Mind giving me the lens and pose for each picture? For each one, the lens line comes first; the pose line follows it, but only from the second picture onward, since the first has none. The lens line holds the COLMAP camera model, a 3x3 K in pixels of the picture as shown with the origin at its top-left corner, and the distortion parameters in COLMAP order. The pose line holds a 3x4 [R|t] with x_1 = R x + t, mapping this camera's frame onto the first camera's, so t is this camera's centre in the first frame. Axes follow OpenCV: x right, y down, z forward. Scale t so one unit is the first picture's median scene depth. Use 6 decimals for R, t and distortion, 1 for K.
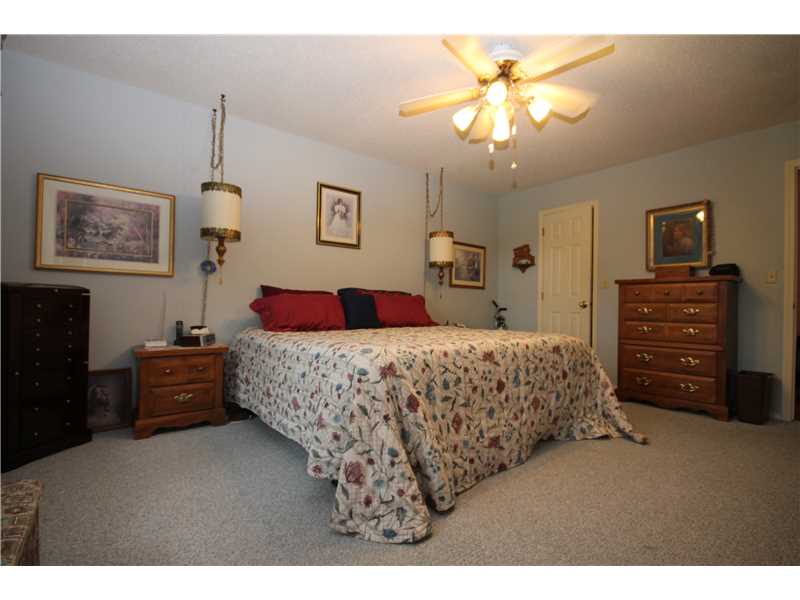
lens RADIAL K [[382.2, 0, 400.8], [0, 382.2, 299.8], [0, 0, 1]] dist [0.003190, -0.000549]
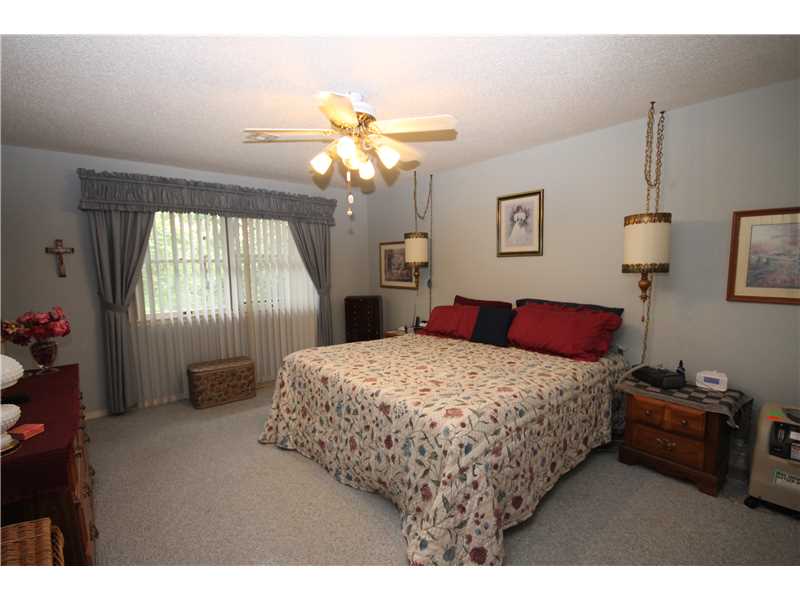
lens RADIAL K [[382.2, 0, 401.2], [0, 382.2, 303.1], [0, 0, 1]] dist [0.003190, -0.000549]
pose [[0.034827, 0.088417, -0.995475, 0.818623], [0.032677, 0.995445, 0.089557, -0.118358], [0.998859, -0.035648, 0.031780, 0.671505]]
